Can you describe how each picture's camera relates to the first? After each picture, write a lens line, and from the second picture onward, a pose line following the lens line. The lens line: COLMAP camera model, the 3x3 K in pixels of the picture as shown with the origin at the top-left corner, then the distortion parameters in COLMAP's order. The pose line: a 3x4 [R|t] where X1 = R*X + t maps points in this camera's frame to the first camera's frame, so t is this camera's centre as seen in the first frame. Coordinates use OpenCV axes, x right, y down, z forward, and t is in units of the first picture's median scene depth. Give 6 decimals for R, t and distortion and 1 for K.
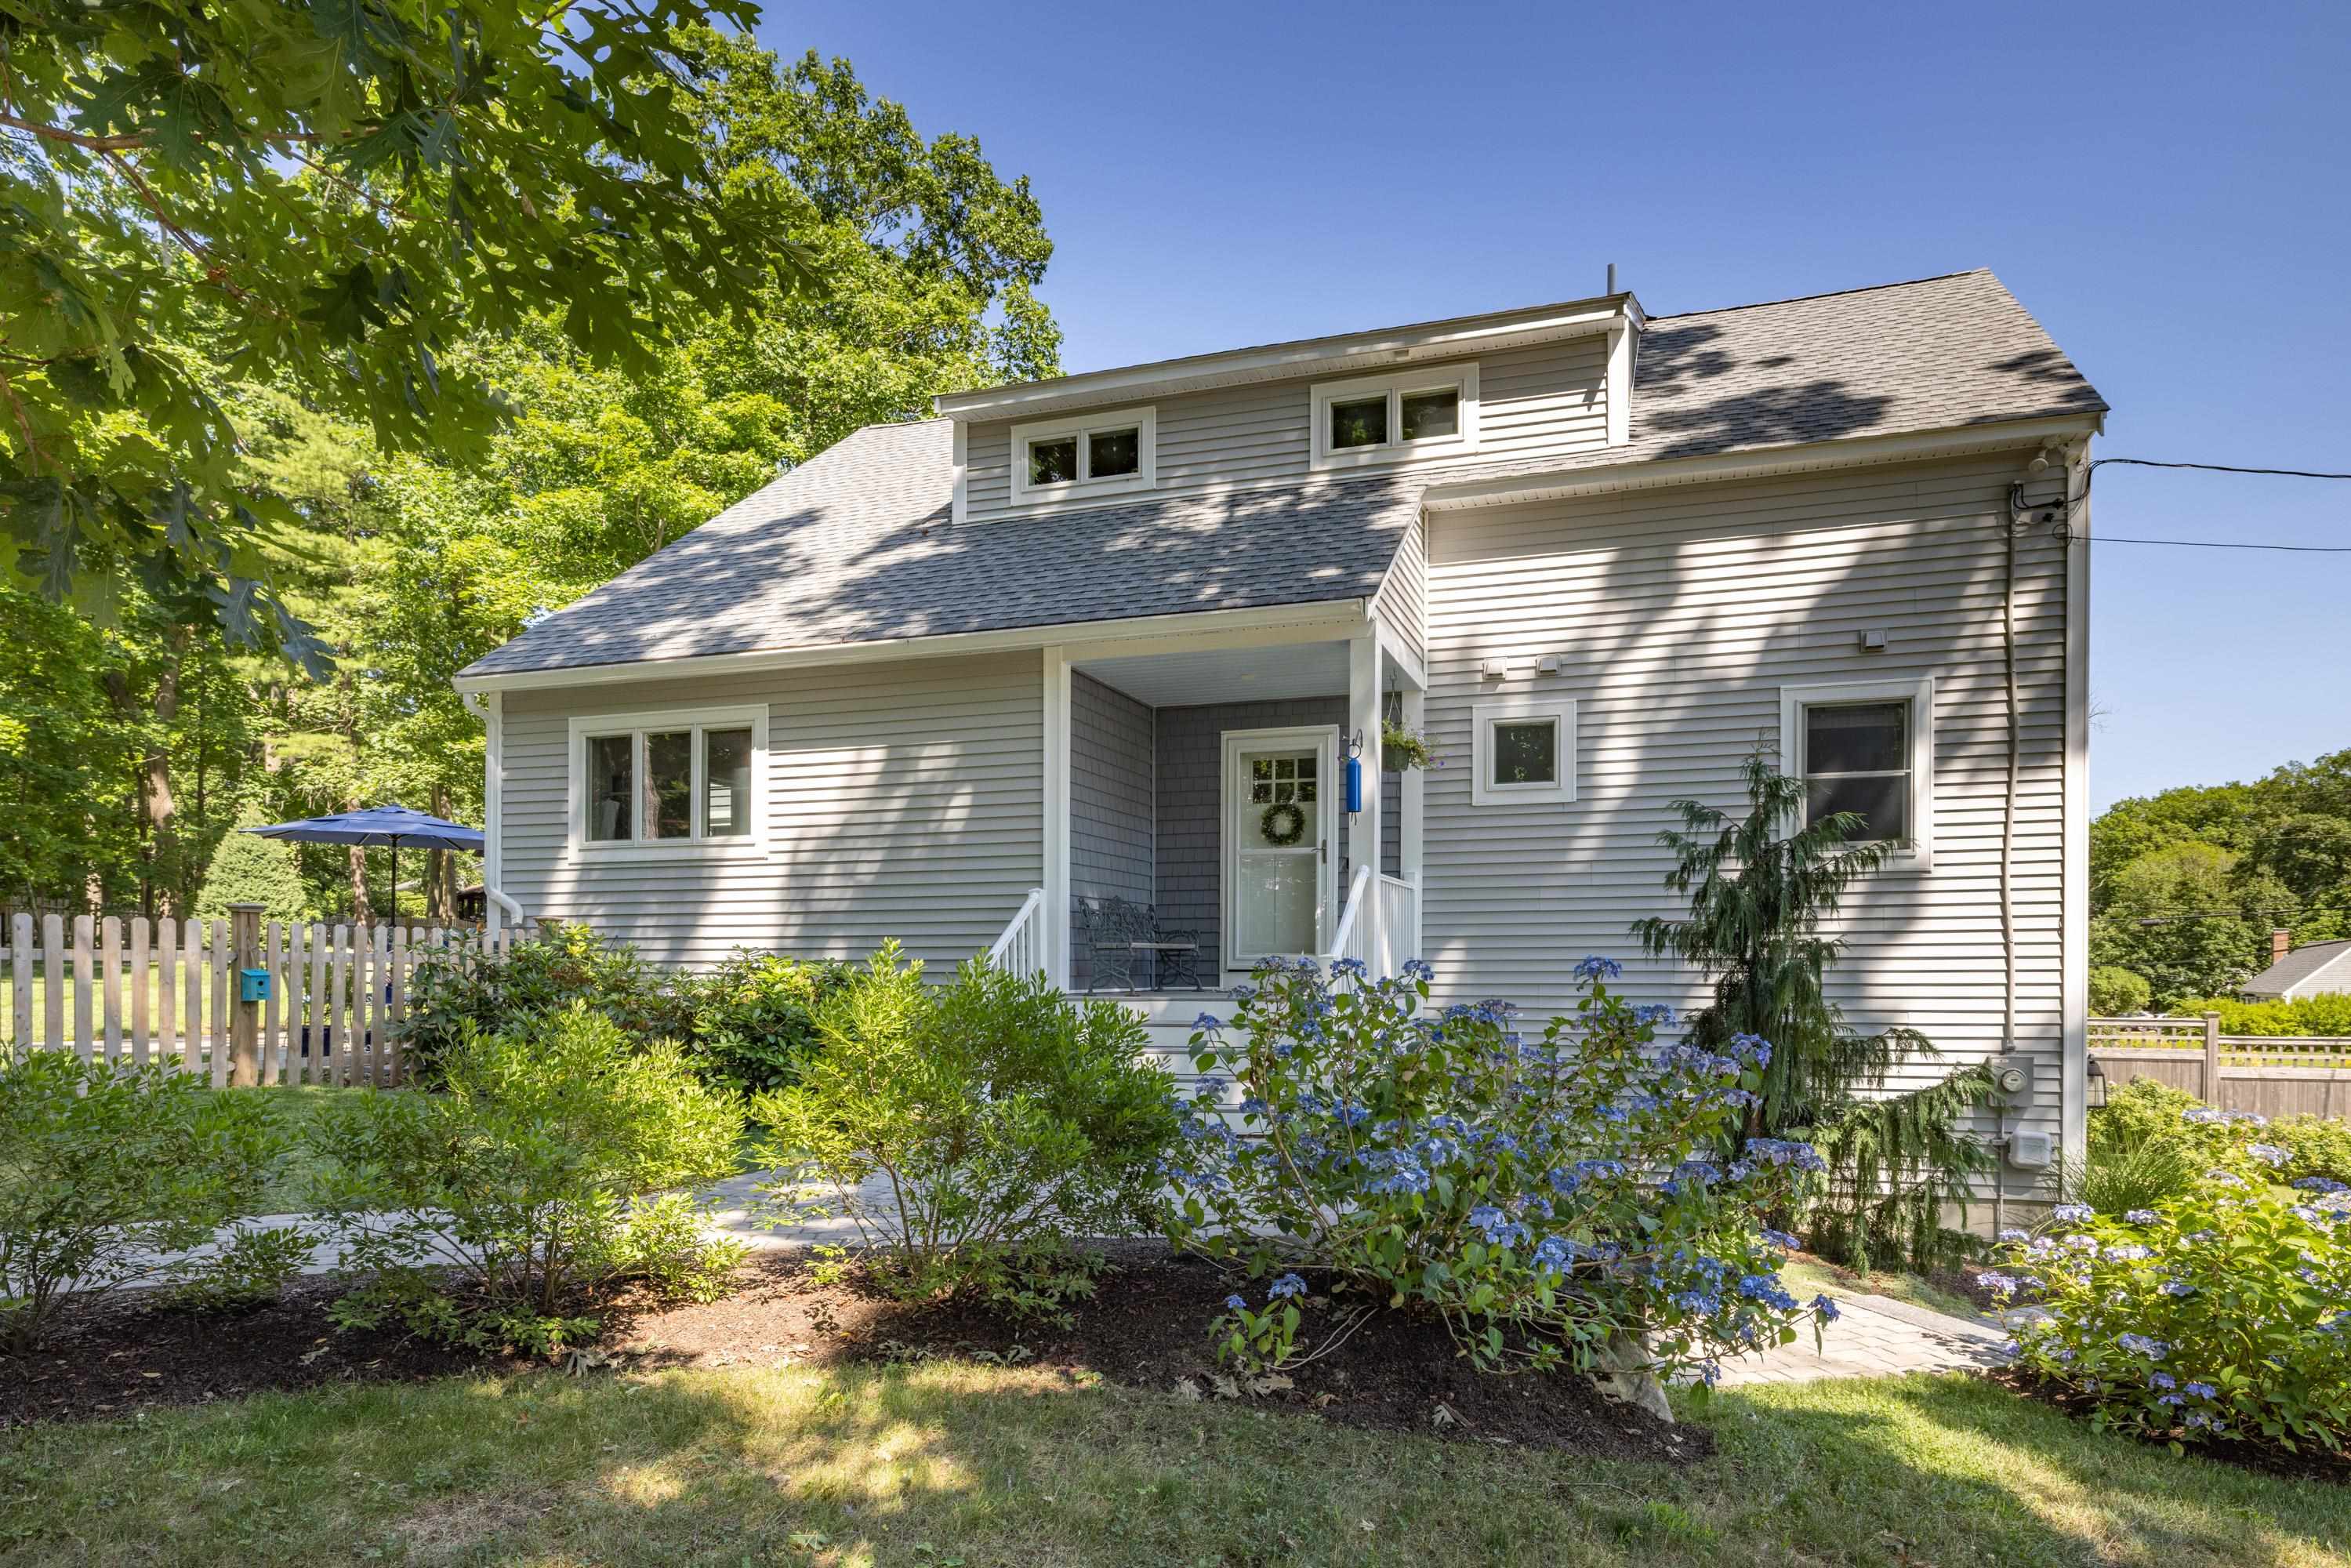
lens RADIAL K [[1278.2, 0, 1278.6], [0, 1278.2, 939.4], [0, 0, 1]] dist [0.003026, -0.001819]
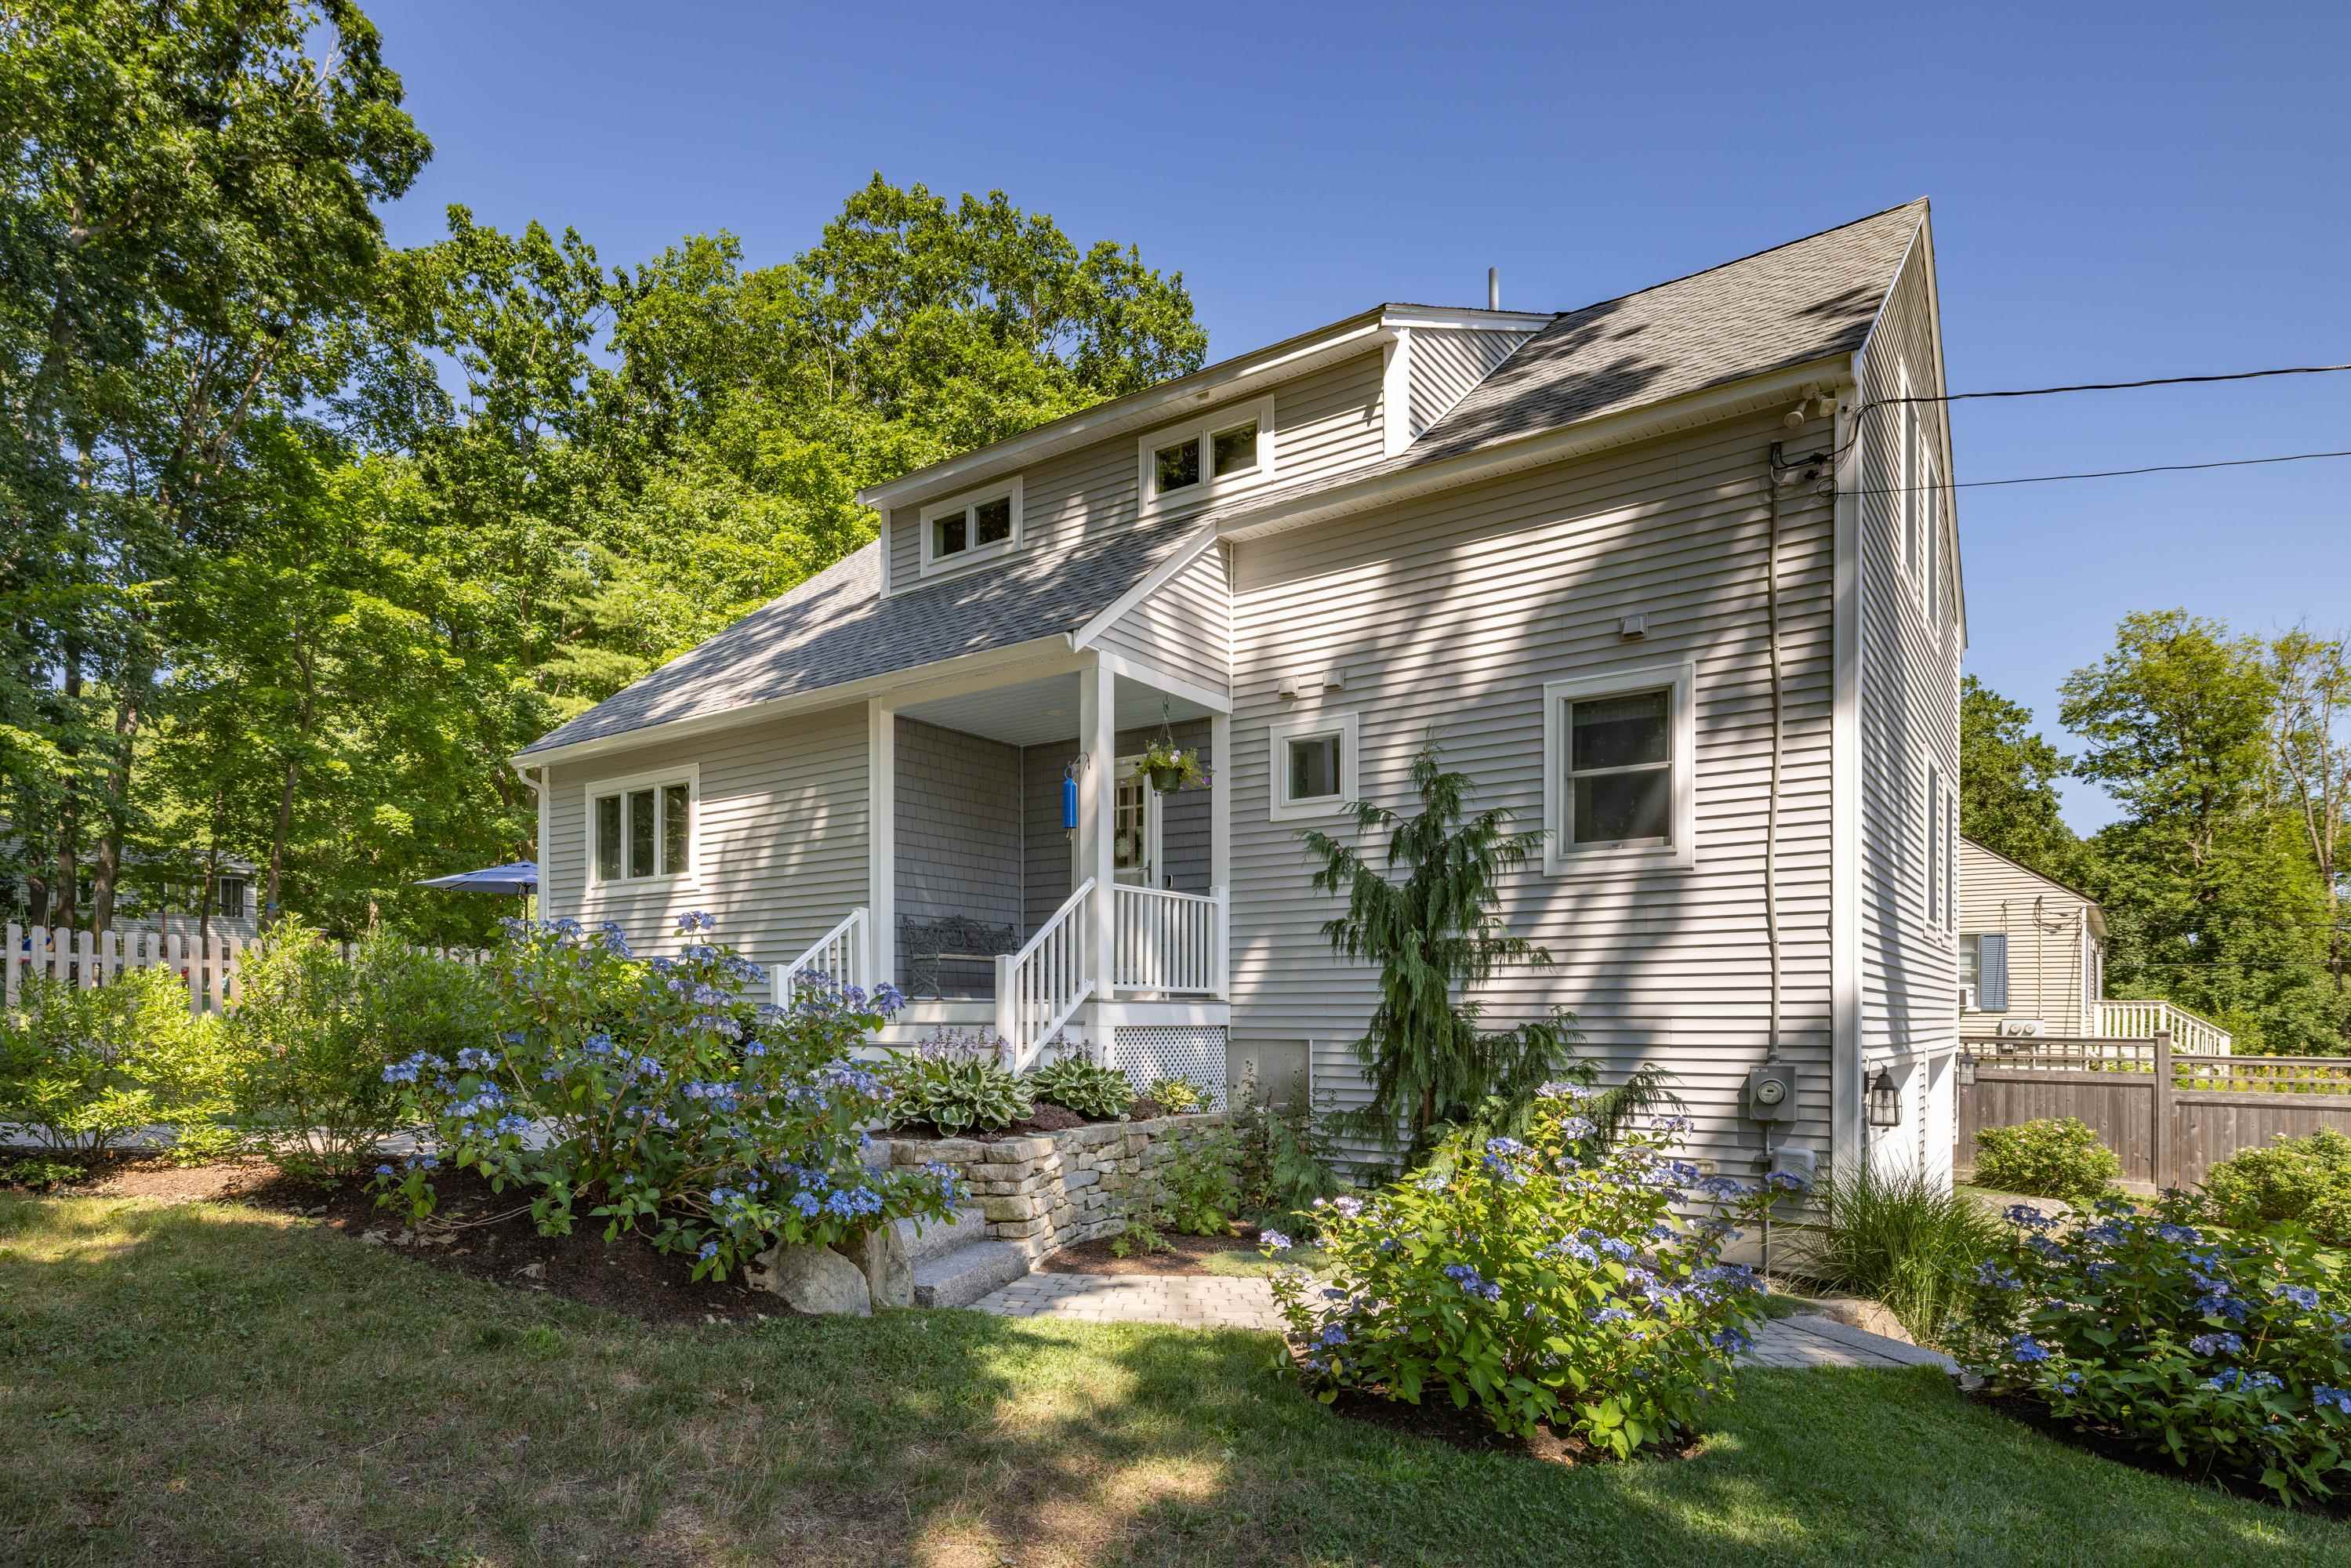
lens RADIAL K [[1263.6, 0, 1186.3], [0, 1263.6, 992.5], [0, 0, 1]] dist [0.000491, 0.001578]
pose [[0.948511, -0.000456, -0.316744, 0.419943], [0.000585, 1.000000, 0.000314, 0.034724], [0.316744, -0.000483, 0.948511, 0.004691]]
